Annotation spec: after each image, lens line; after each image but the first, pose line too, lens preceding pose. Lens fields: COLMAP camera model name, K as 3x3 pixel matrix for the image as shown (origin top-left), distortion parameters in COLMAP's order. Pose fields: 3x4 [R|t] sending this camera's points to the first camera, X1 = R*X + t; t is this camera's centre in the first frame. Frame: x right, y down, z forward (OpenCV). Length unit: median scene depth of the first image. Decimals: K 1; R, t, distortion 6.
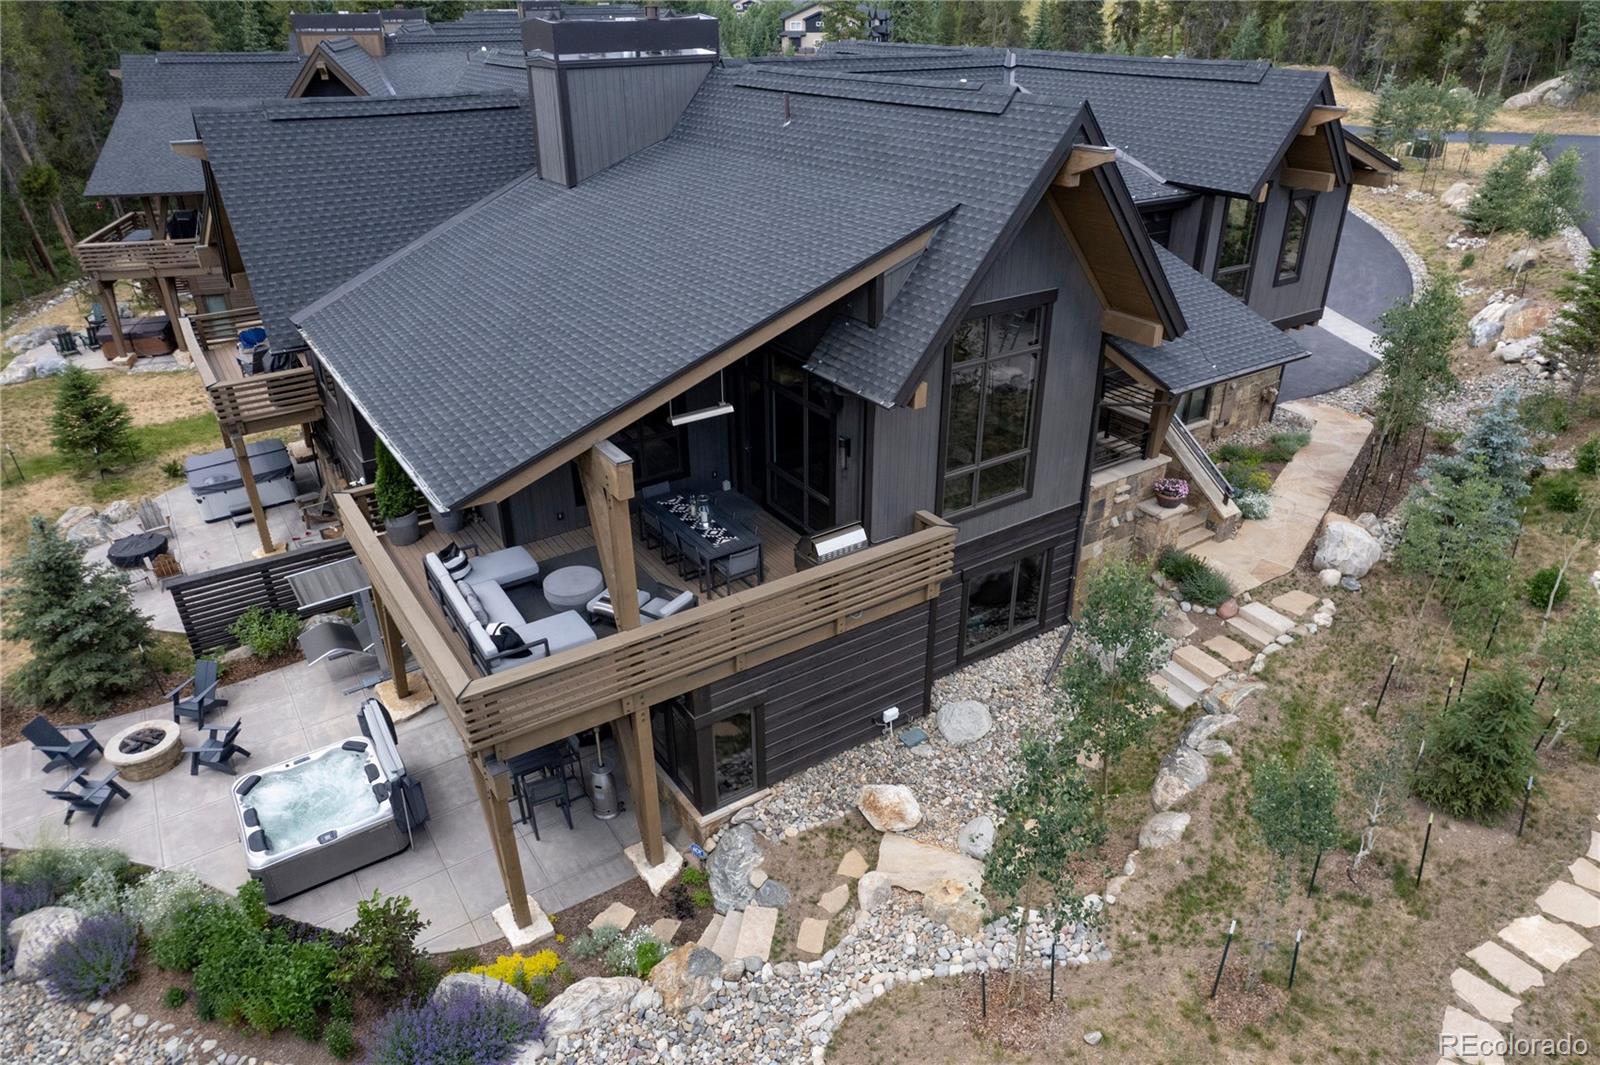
lens RADIAL K [[1027.1, 0, 804.5], [0, 1027.1, 547.7], [0, 0, 1]] dist [-0.035213, 0.026541]
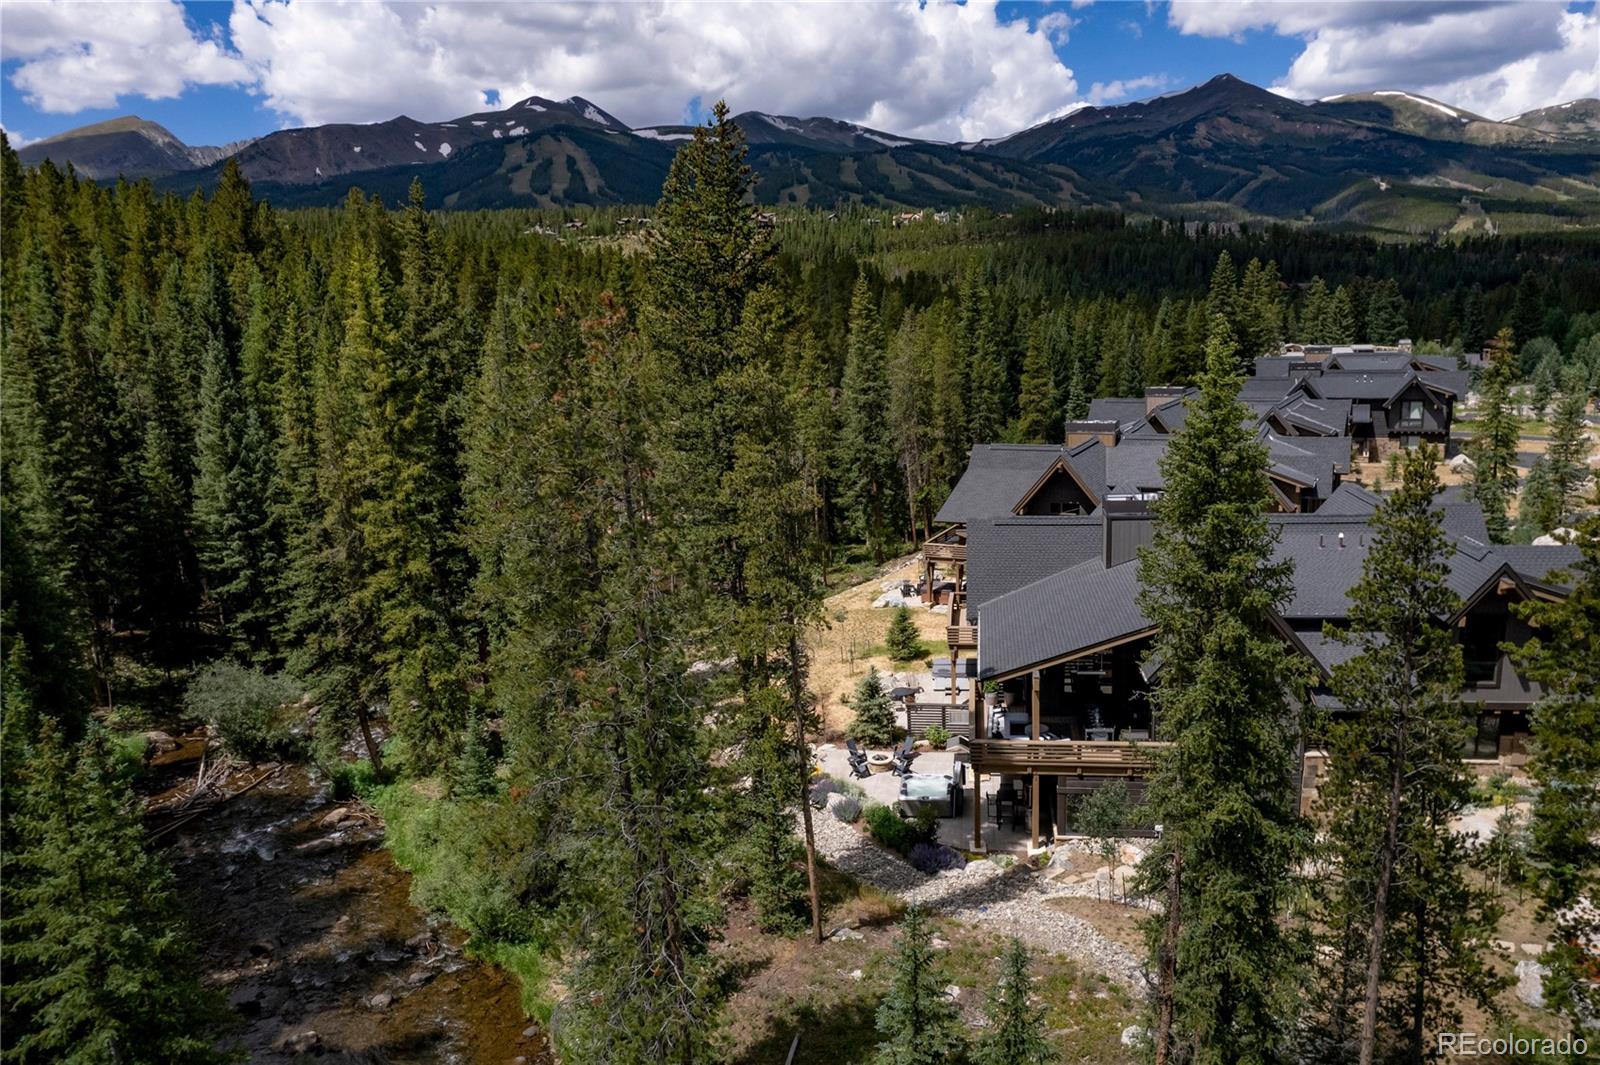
lens RADIAL K [[1089.9, 0, 796.7], [0, 1089.9, 544.9], [0, 0, 1]] dist [-0.038898, -0.001108]
pose [[0.733175, 0.118415, -0.669651, 1.057693], [-0.287519, 0.946357, -0.147448, 0.165843], [0.616269, 0.300642, 0.727892, -1.406733]]
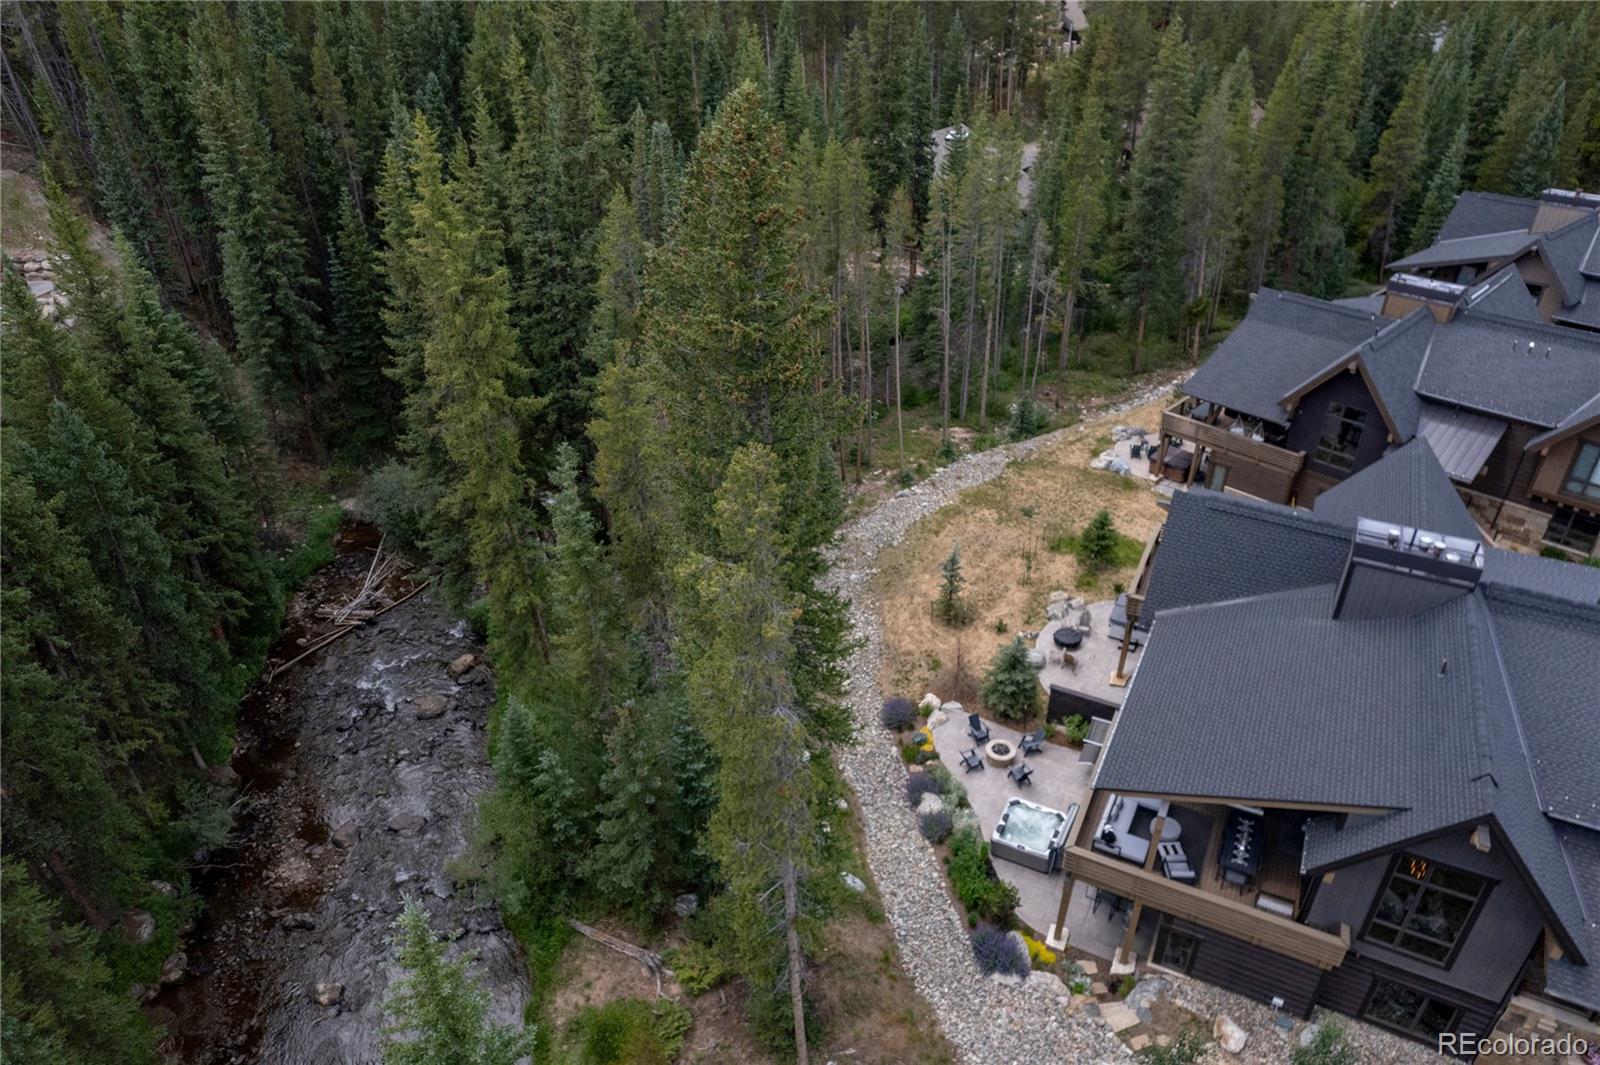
lens RADIAL K [[1027.1, 0, 797.6], [0, 1027.1, 546.9], [0, 0, 1]] dist [-0.035213, 0.026541]
pose [[0.488788, 0.461126, -0.740574, 0.658356], [-0.409242, 0.870889, 0.272163, -0.701041], [0.770459, 0.170044, 0.614392, -0.893307]]
